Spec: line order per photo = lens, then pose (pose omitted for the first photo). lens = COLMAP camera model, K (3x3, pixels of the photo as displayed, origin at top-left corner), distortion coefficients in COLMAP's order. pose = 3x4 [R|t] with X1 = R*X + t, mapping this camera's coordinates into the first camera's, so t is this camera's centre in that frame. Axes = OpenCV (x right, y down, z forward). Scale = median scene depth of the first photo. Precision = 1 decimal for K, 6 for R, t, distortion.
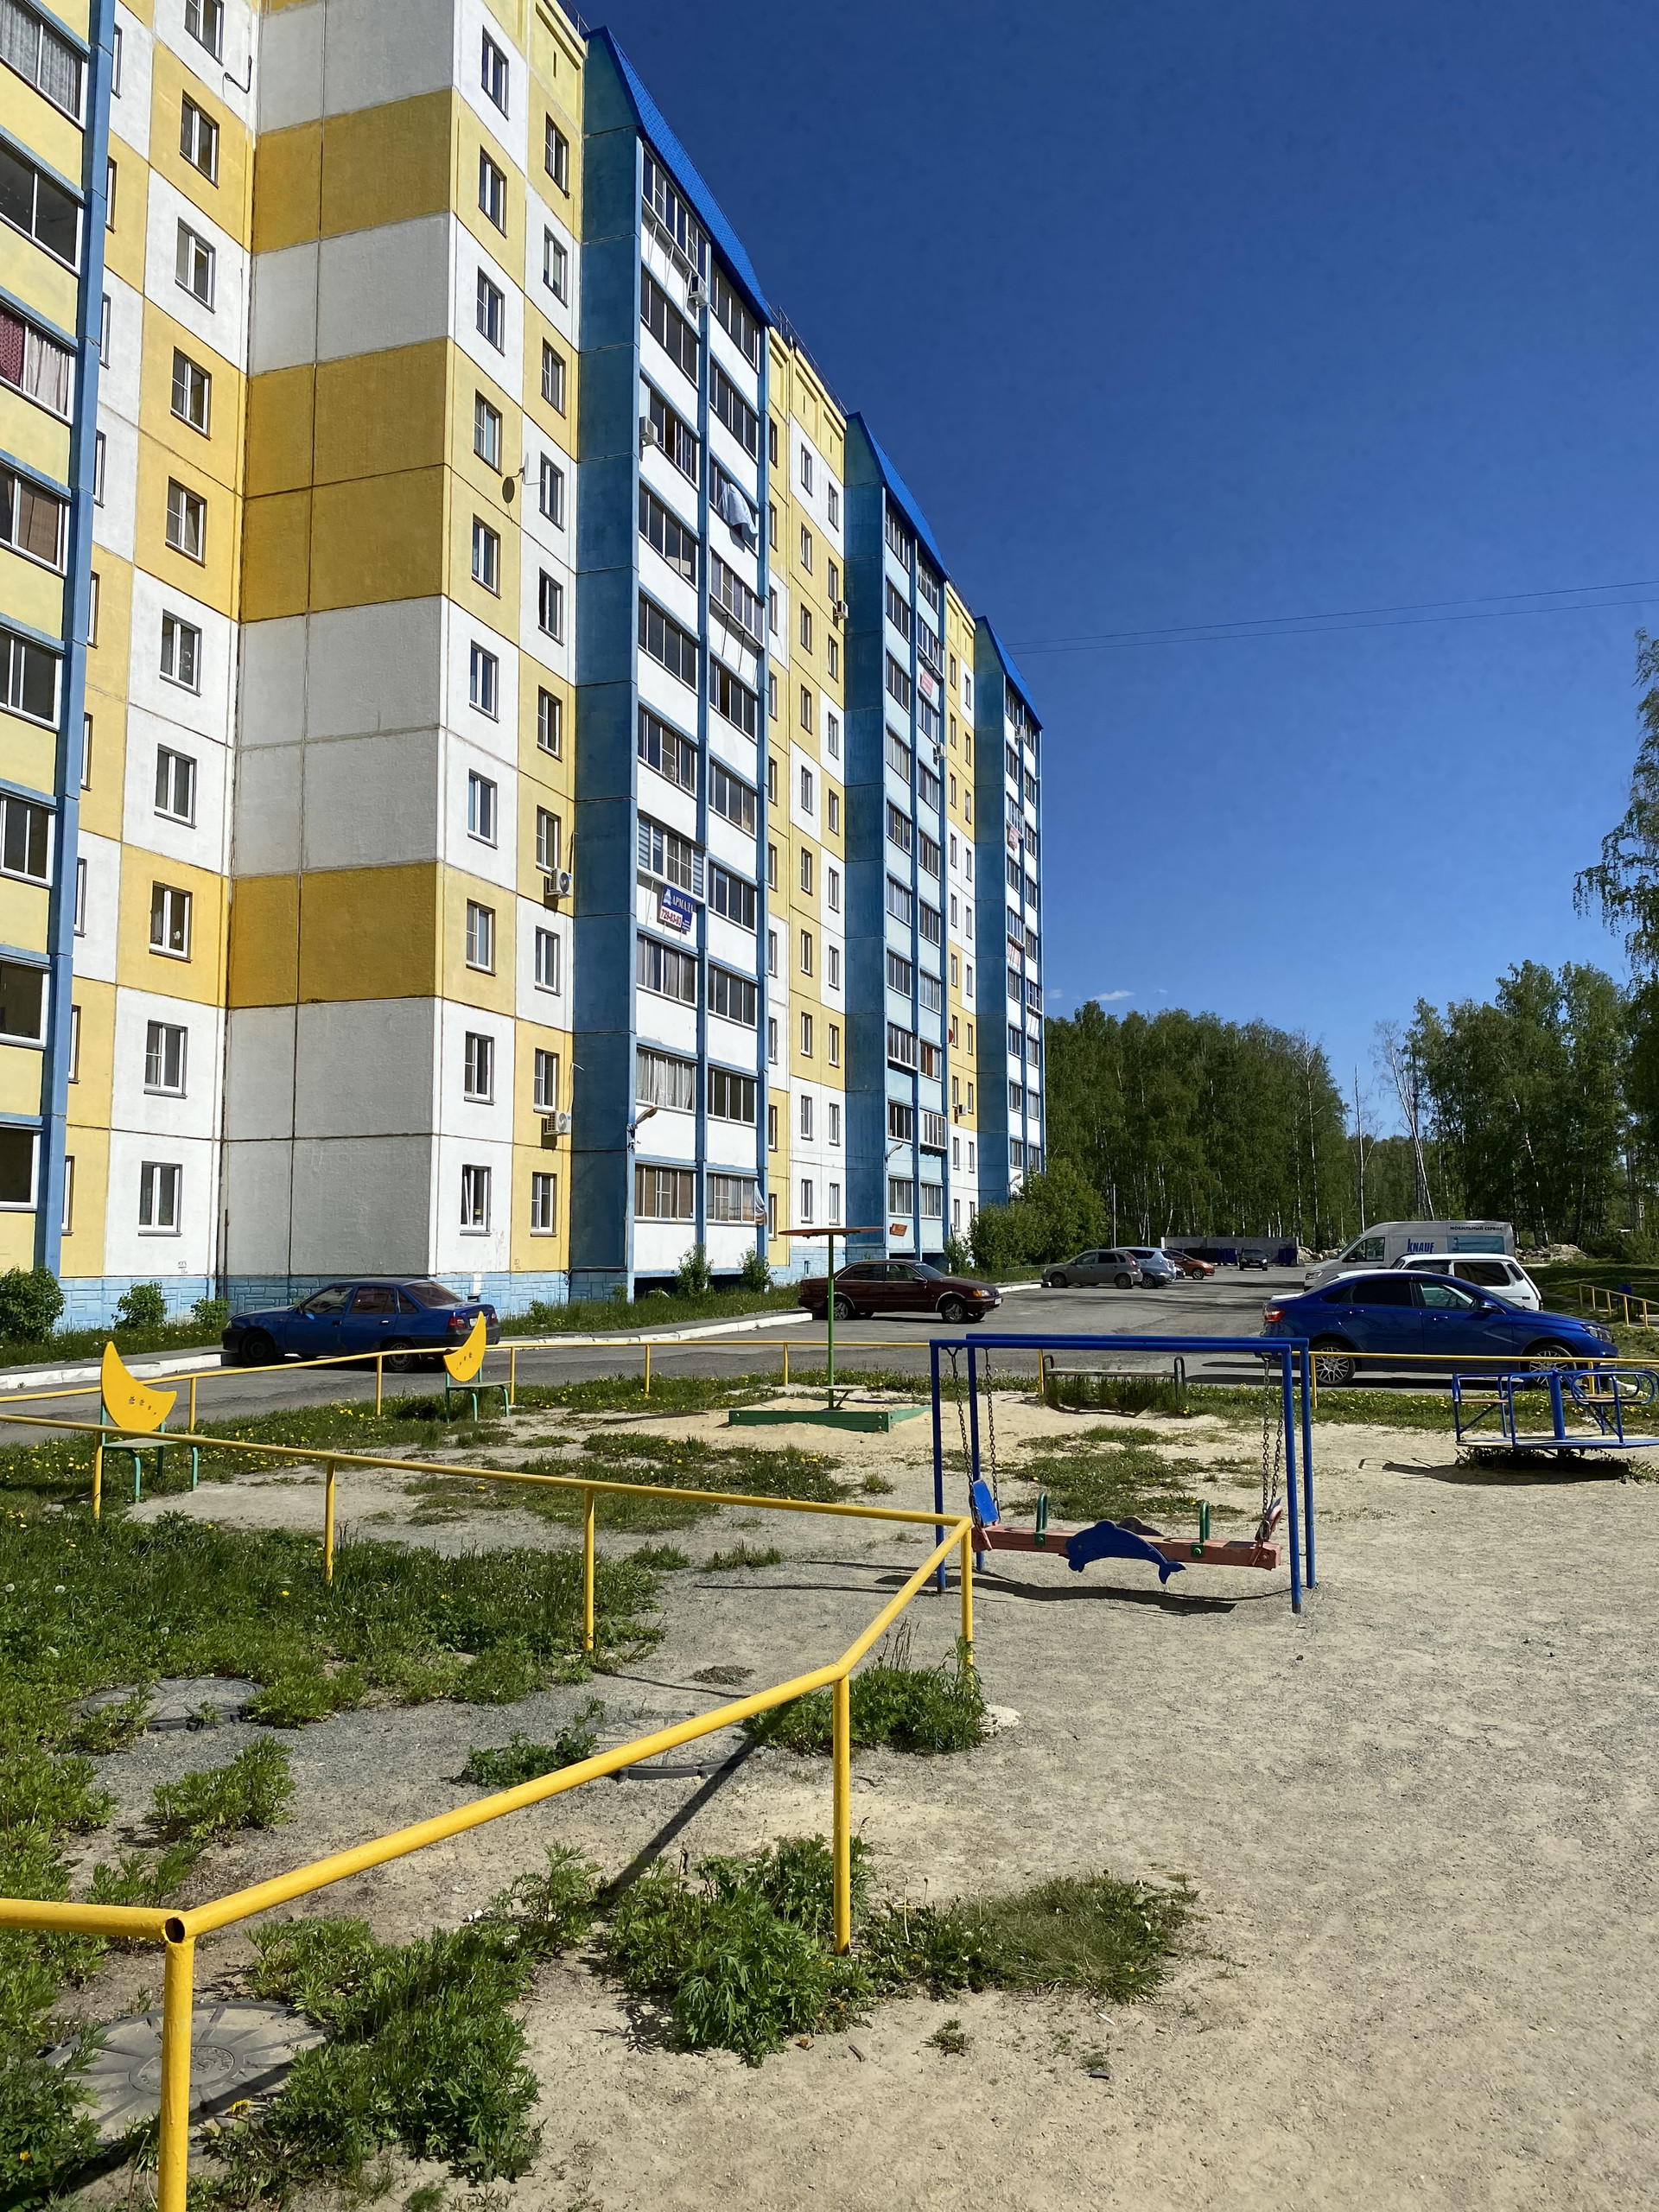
lens RADIAL K [[1687.8, 0, 823.0], [0, 1687.8, 1089.5], [0, 0, 1]] dist [0.008264, -0.002118]
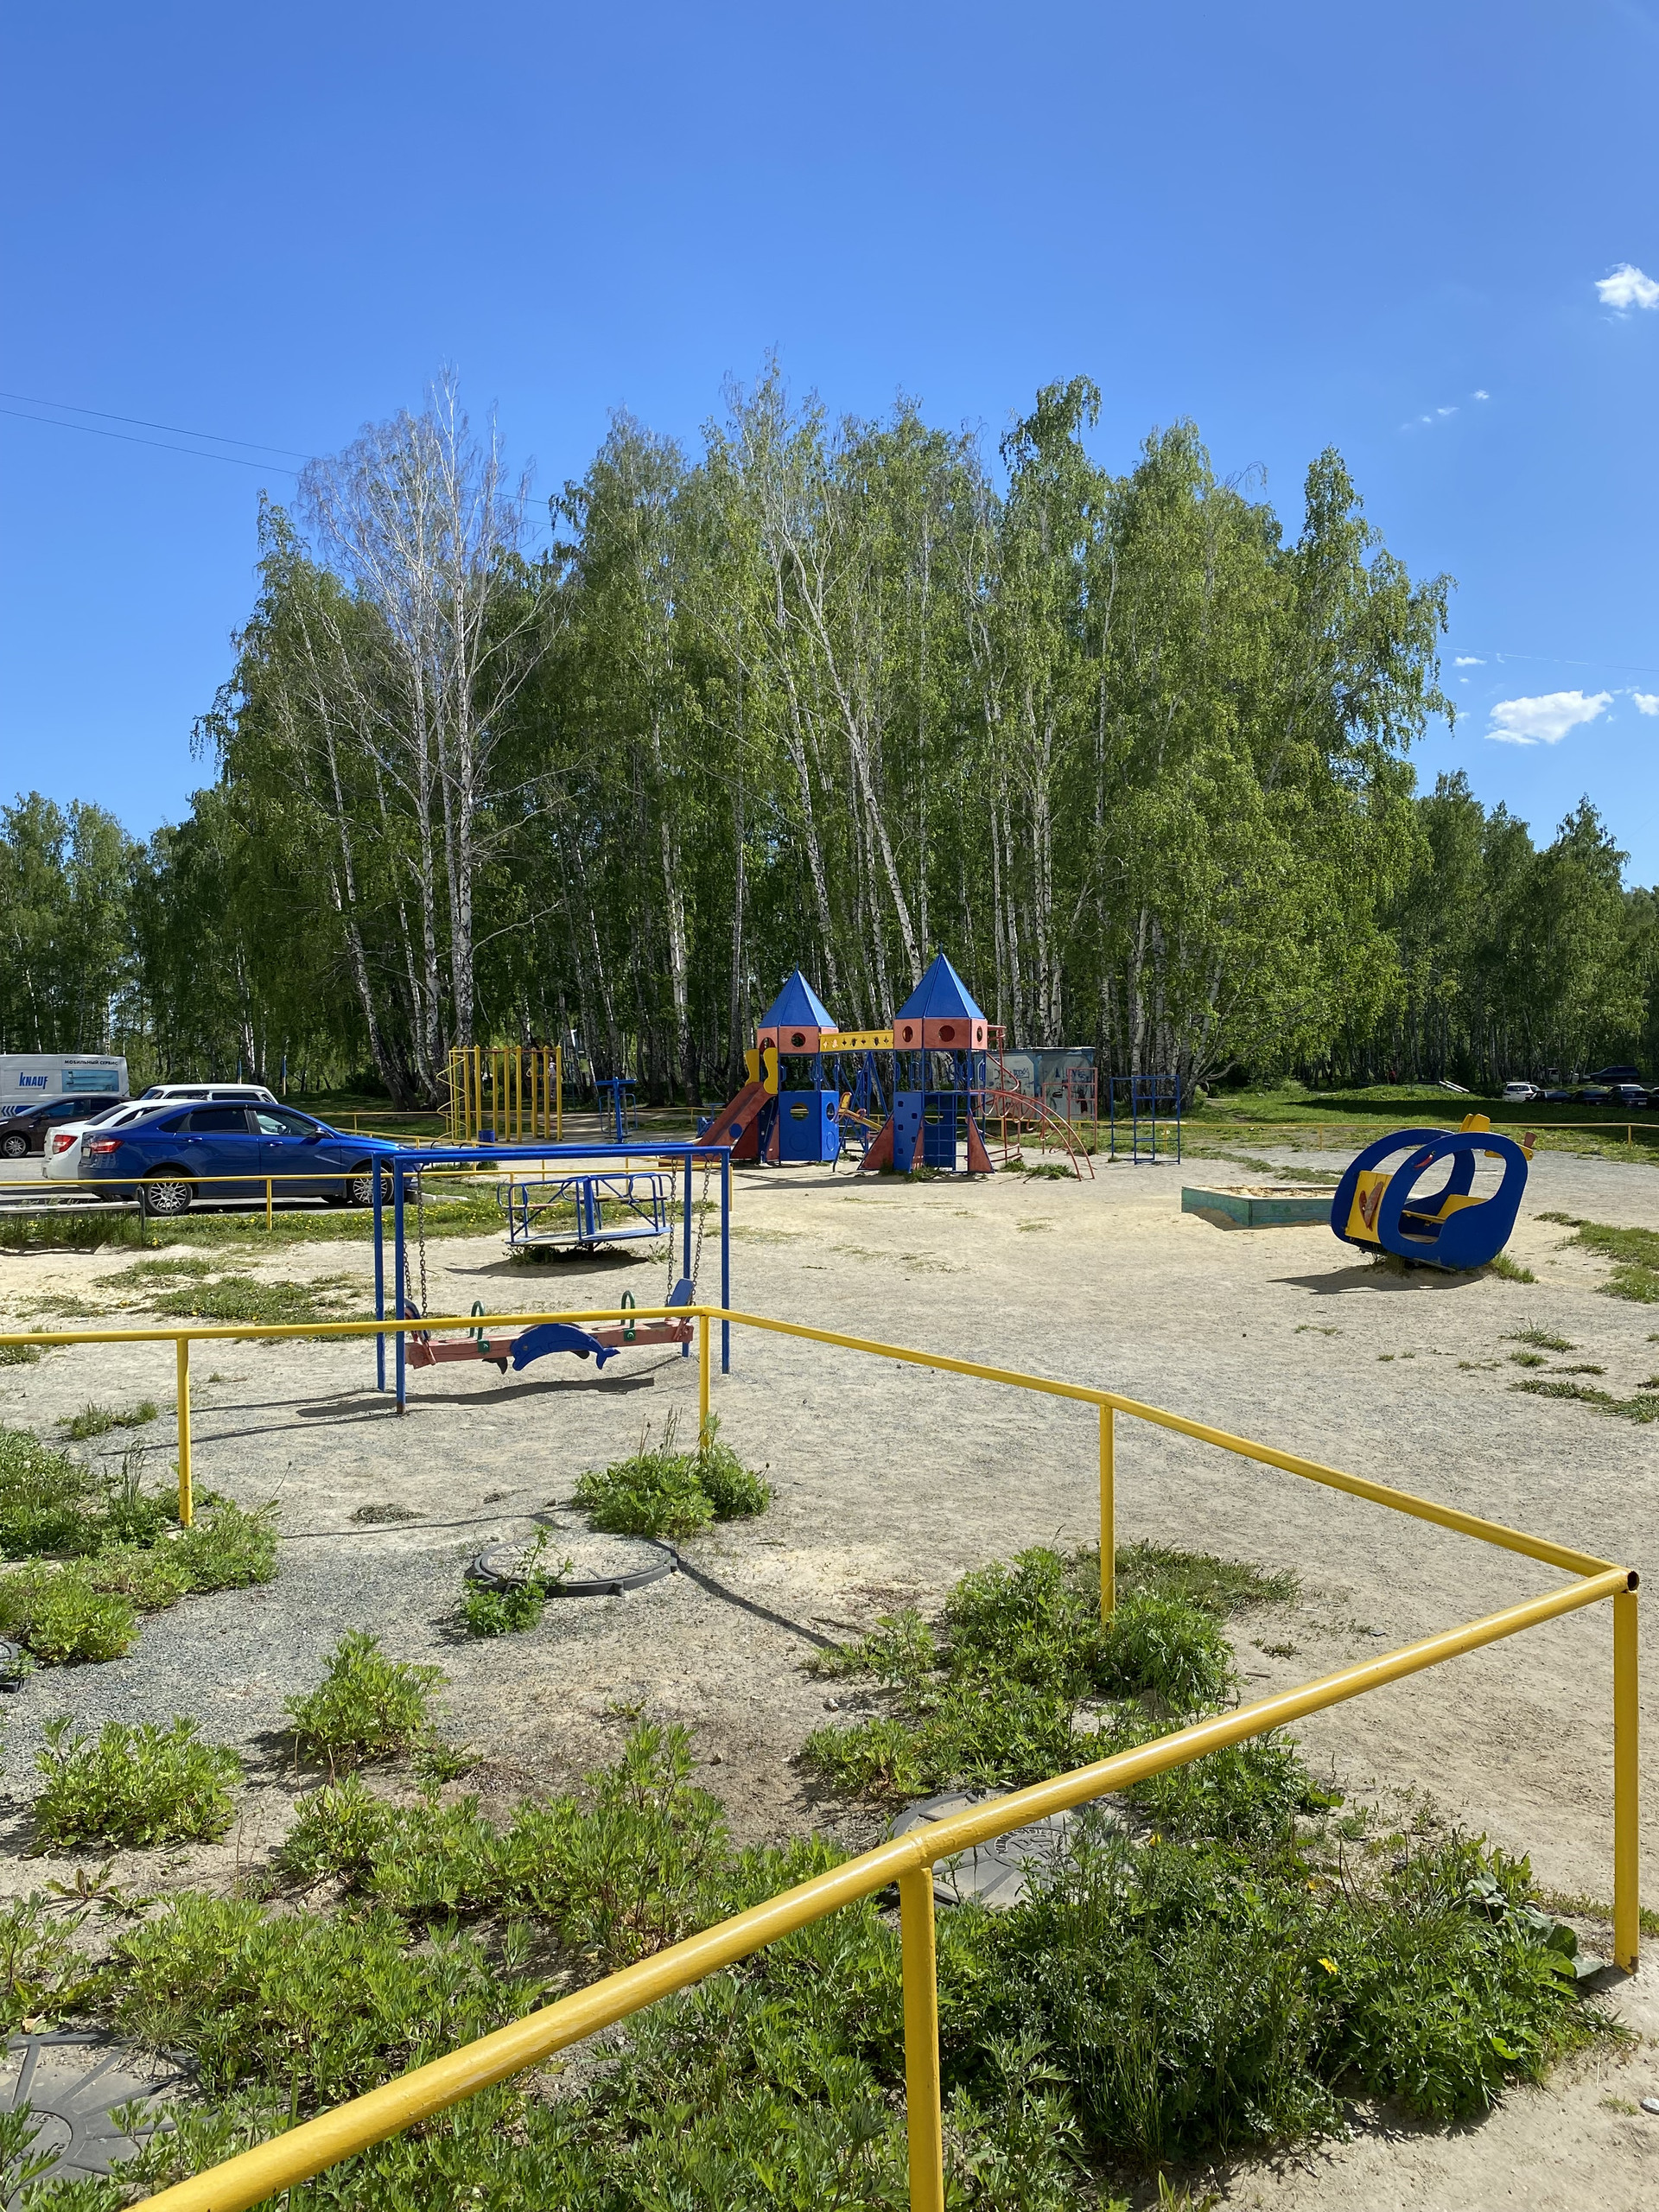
lens RADIAL K [[1655.6, 0, 826.5], [0, 1655.6, 1104.7], [0, 0, 1]] dist [0.042399, -0.002181]
pose [[0.662409, -0.010294, 0.749071, -0.680436], [-0.068486, 0.994886, 0.074235, 0.045759], [-0.746005, -0.100475, 0.658317, 0.280751]]
